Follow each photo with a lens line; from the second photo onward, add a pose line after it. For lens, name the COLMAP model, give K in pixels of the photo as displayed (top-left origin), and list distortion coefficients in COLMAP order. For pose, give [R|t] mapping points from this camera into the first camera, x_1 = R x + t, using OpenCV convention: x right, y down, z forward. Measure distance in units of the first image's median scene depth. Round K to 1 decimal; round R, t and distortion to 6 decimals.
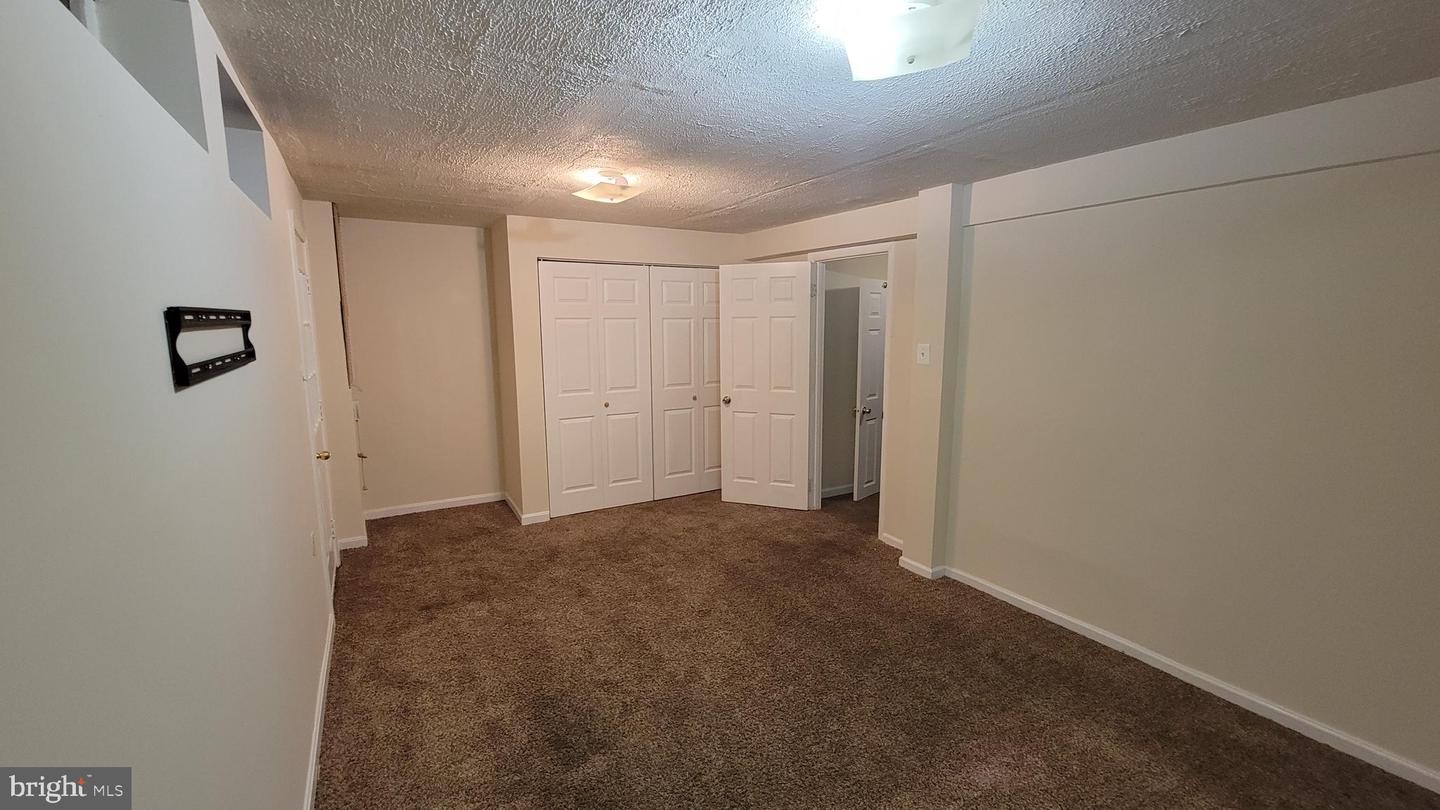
lens RADIAL K [[588.7, 0, 721.7], [0, 588.7, 406.4], [0, 0, 1]] dist [-0.001296, -0.000198]
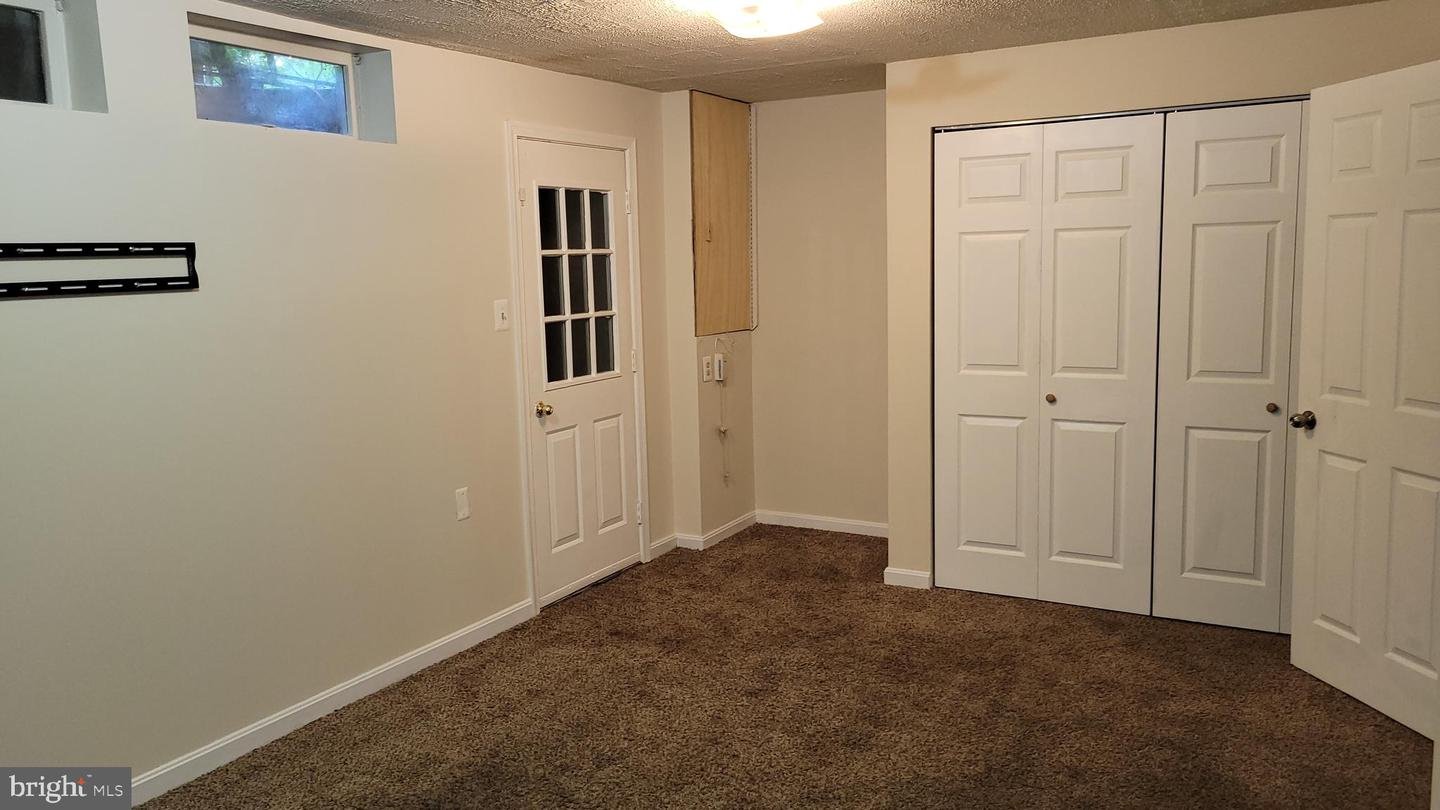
lens RADIAL K [[1085.6, 0, 718.3], [0, 1085.6, 401.9], [0, 0, 1]] dist [0.028868, -0.007035]
pose [[0.486639, 0.106188, -0.867125, 0.530125], [-0.101287, 0.992749, 0.064729, -0.035475], [0.867712, 0.056329, 0.493866, 0.311505]]
